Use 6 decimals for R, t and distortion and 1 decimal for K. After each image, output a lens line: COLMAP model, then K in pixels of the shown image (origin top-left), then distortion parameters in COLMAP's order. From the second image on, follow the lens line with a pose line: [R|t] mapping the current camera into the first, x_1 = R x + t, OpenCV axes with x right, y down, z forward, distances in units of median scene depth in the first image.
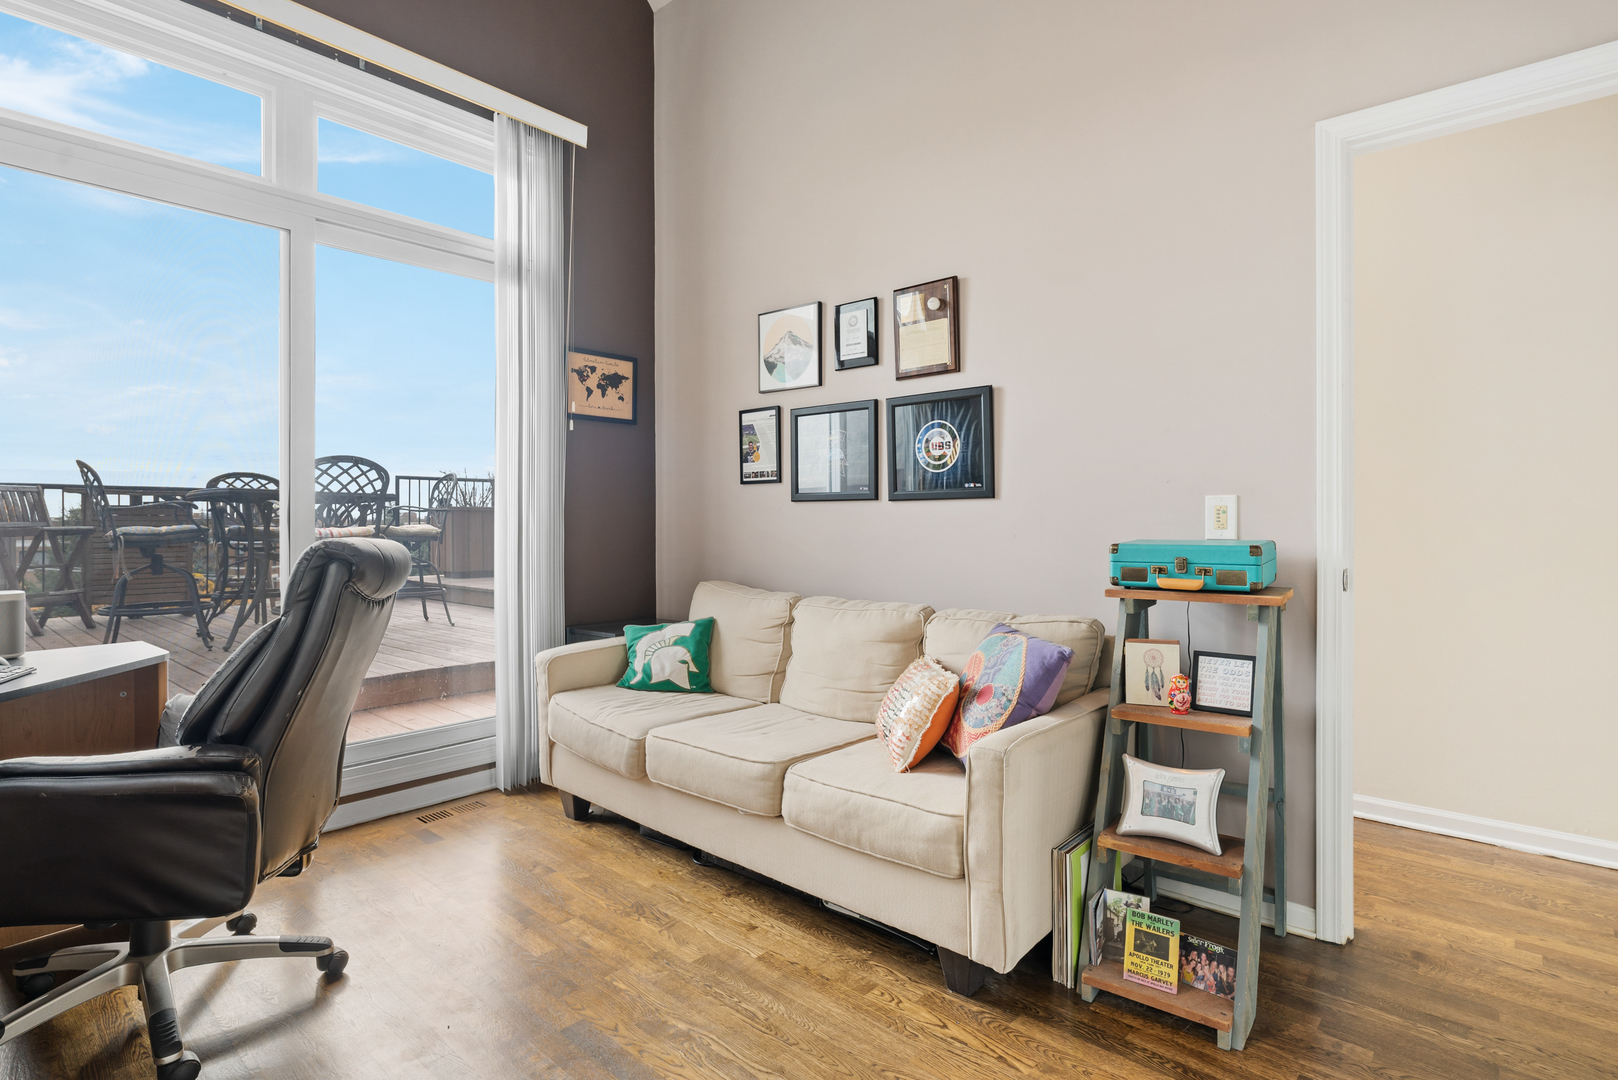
lens RADIAL K [[822.0, 0, 803.3], [0, 822.0, 530.1], [0, 0, 1]] dist [-0.000653, -0.000135]
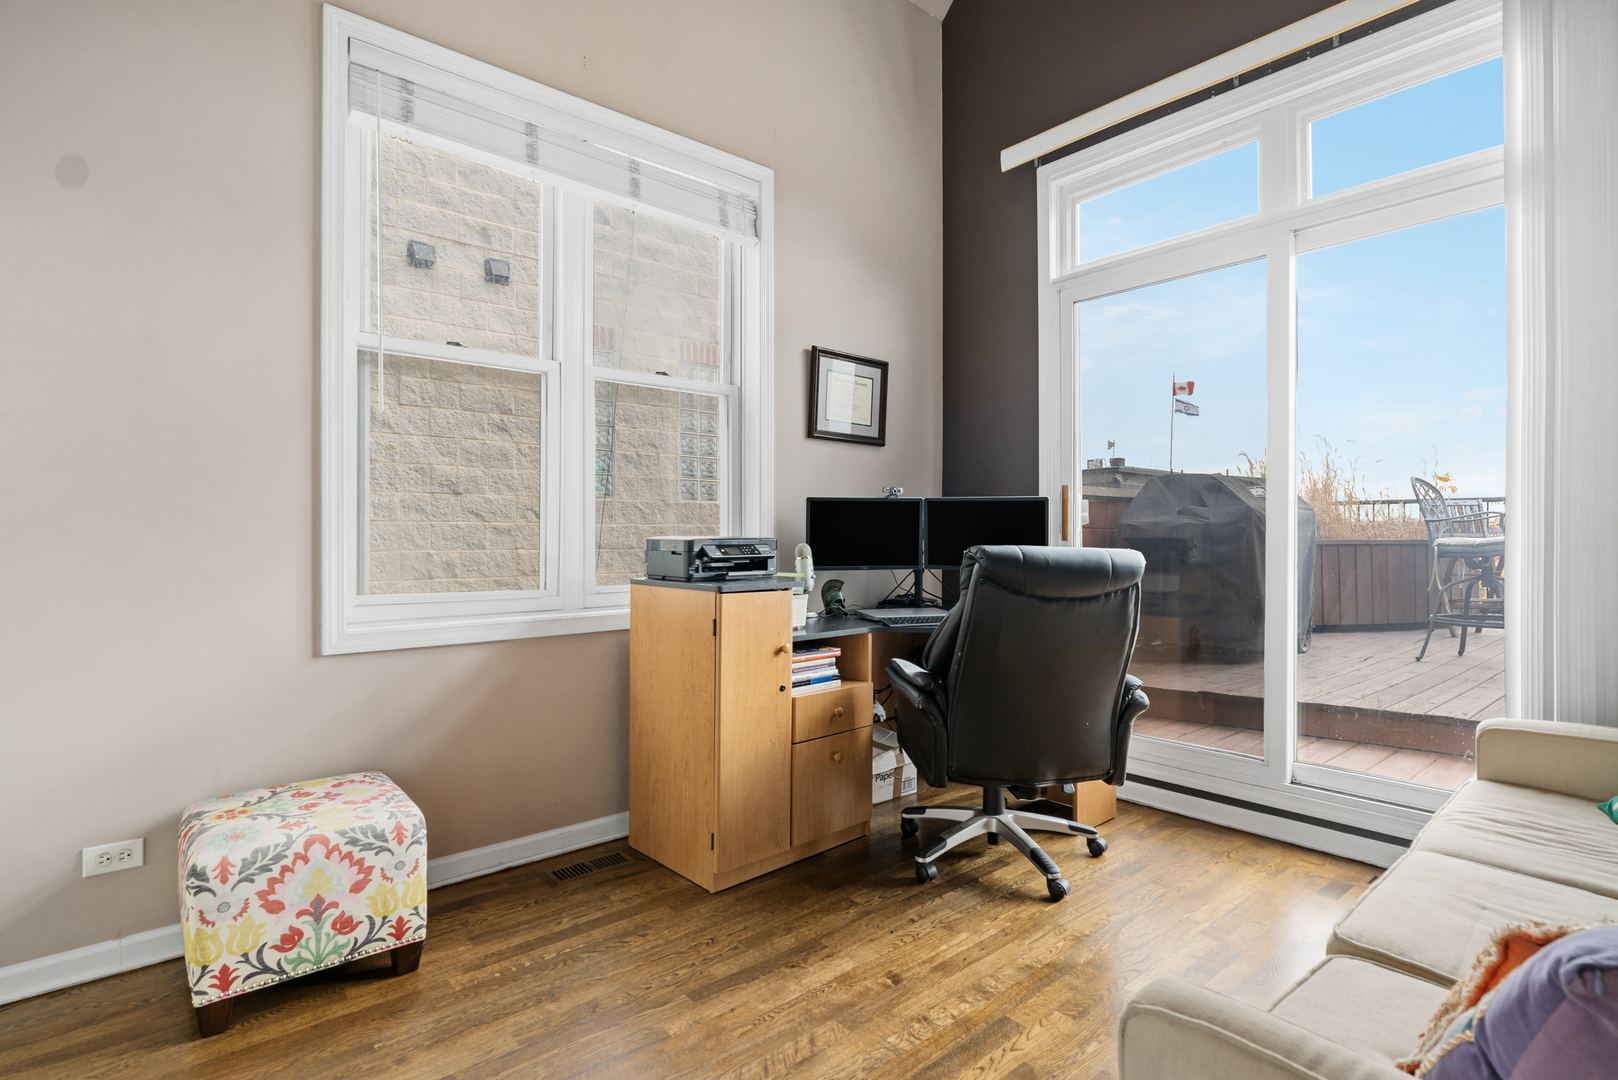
lens RADIAL K [[822.0, 0, 807.6], [0, 822.0, 536.1], [0, 0, 1]] dist [-0.000653, -0.000135]
pose [[-0.131390, 0.006121, -0.991312, 0.489288], [-0.006864, 0.999951, 0.007084, -0.008328], [0.991307, 0.007735, -0.131342, 0.554274]]
